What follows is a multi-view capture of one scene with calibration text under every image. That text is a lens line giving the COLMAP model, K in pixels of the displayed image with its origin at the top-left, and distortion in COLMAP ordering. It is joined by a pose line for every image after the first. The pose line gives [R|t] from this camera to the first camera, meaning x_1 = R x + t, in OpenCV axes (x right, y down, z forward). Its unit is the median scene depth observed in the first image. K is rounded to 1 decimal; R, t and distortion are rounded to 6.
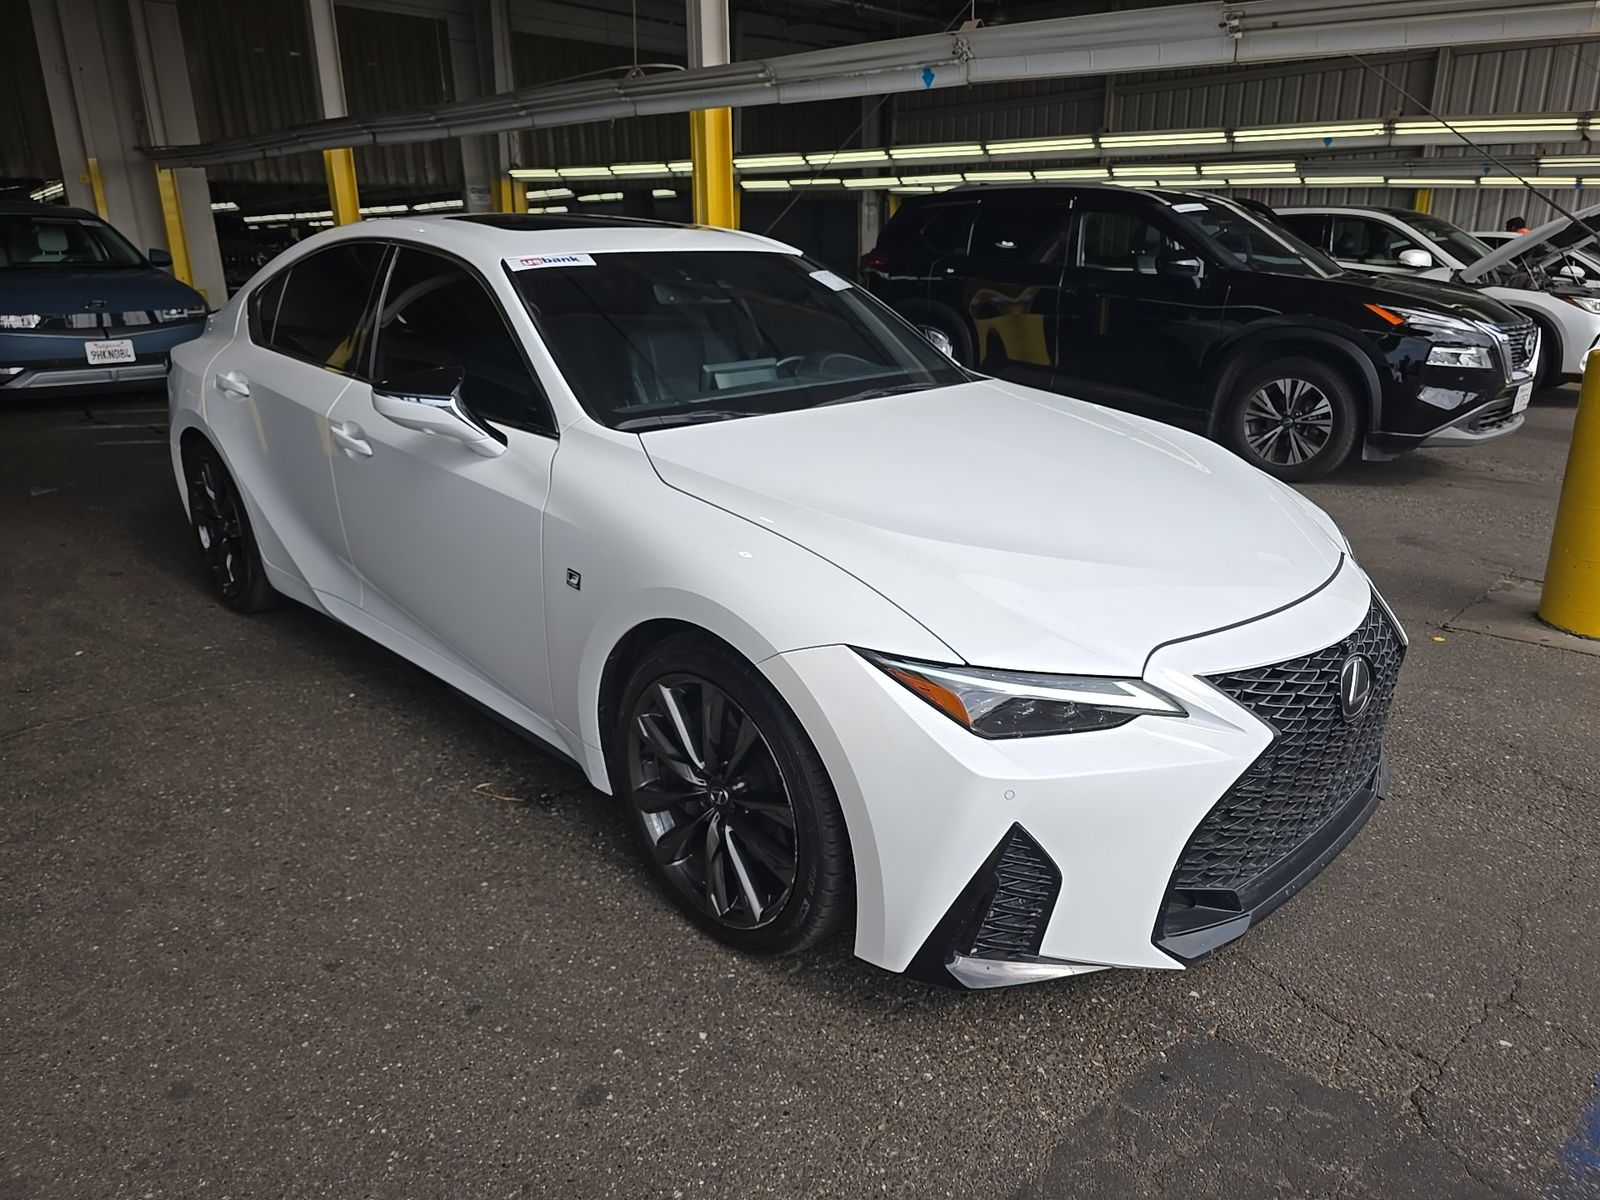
lens RADIAL K [[1065.2, 0, 800.0], [0, 1065.2, 600.0], [0, 0, 1]] dist [0.046793, -0.039623]
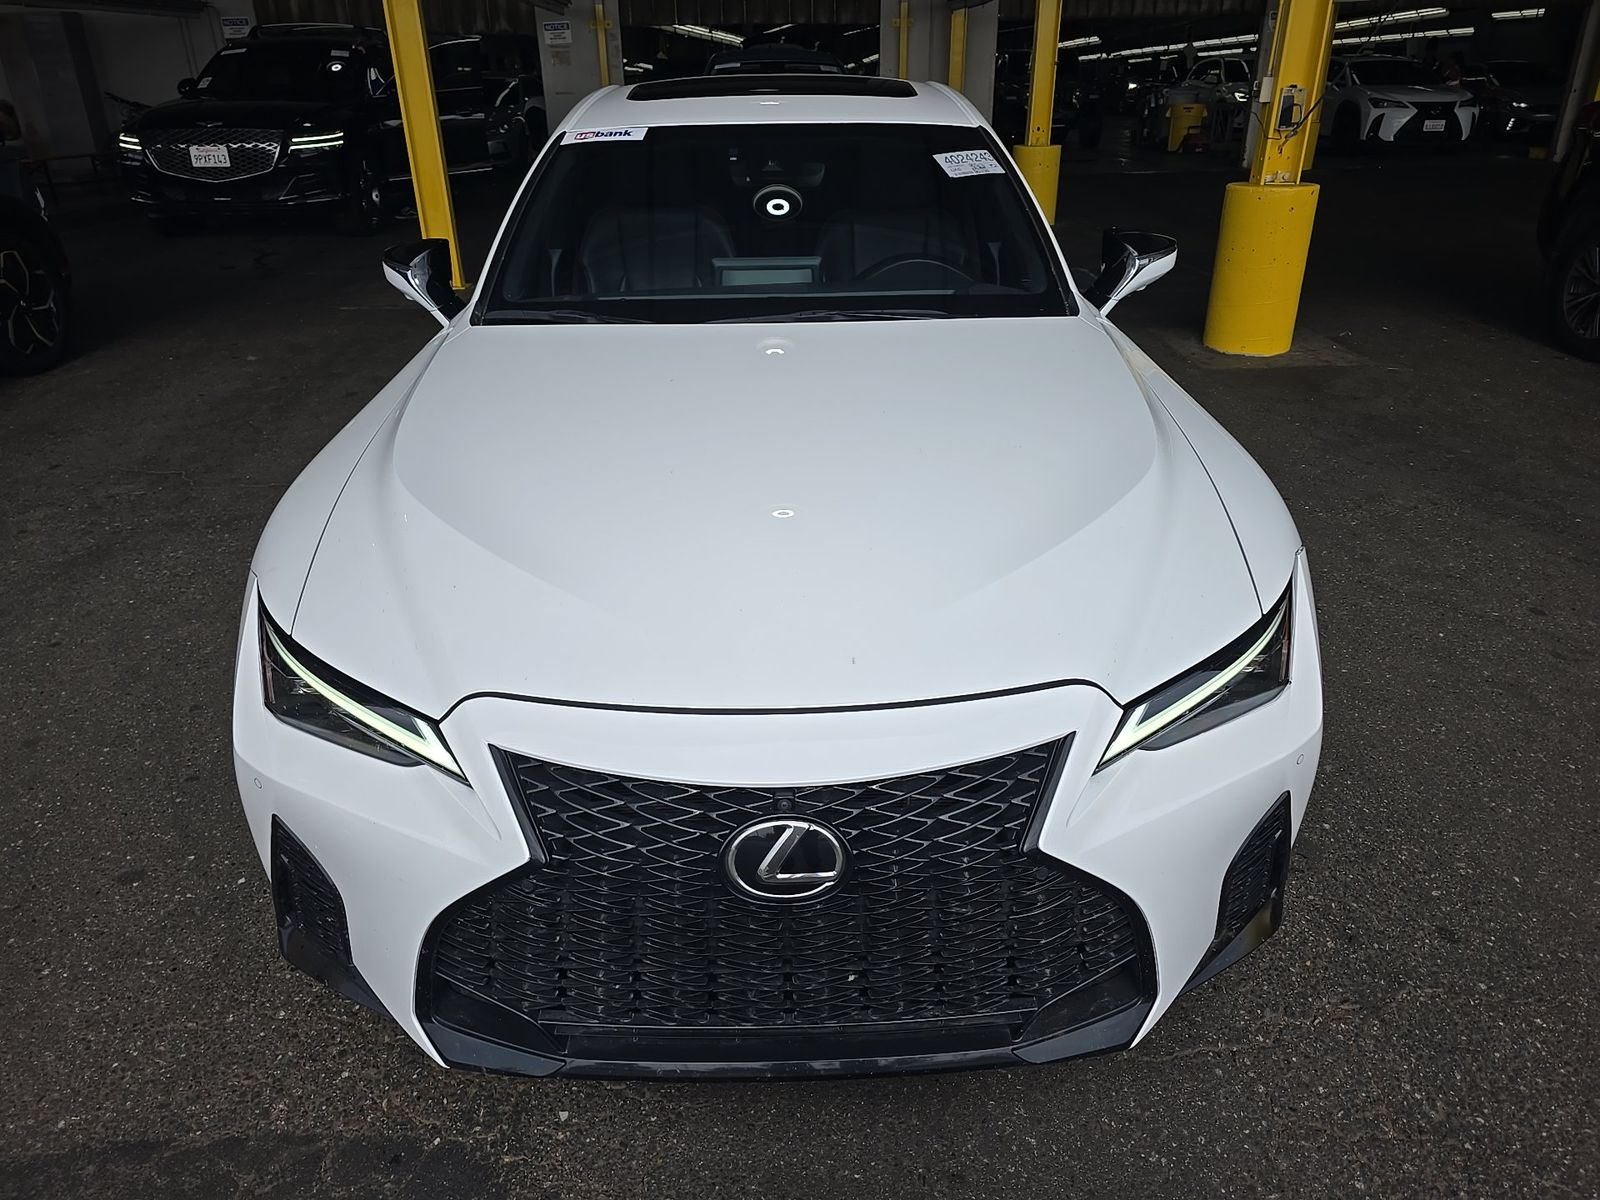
lens RADIAL K [[1065.2, 0, 800.0], [0, 1065.2, 600.0], [0, 0, 1]] dist [0.046793, -0.039623]
pose [[0.732027, 0.296707, -0.613271, 0.877659], [-0.212261, 0.954704, 0.208532, -0.214051], [0.647365, -0.022478, 0.761848, 0.501077]]
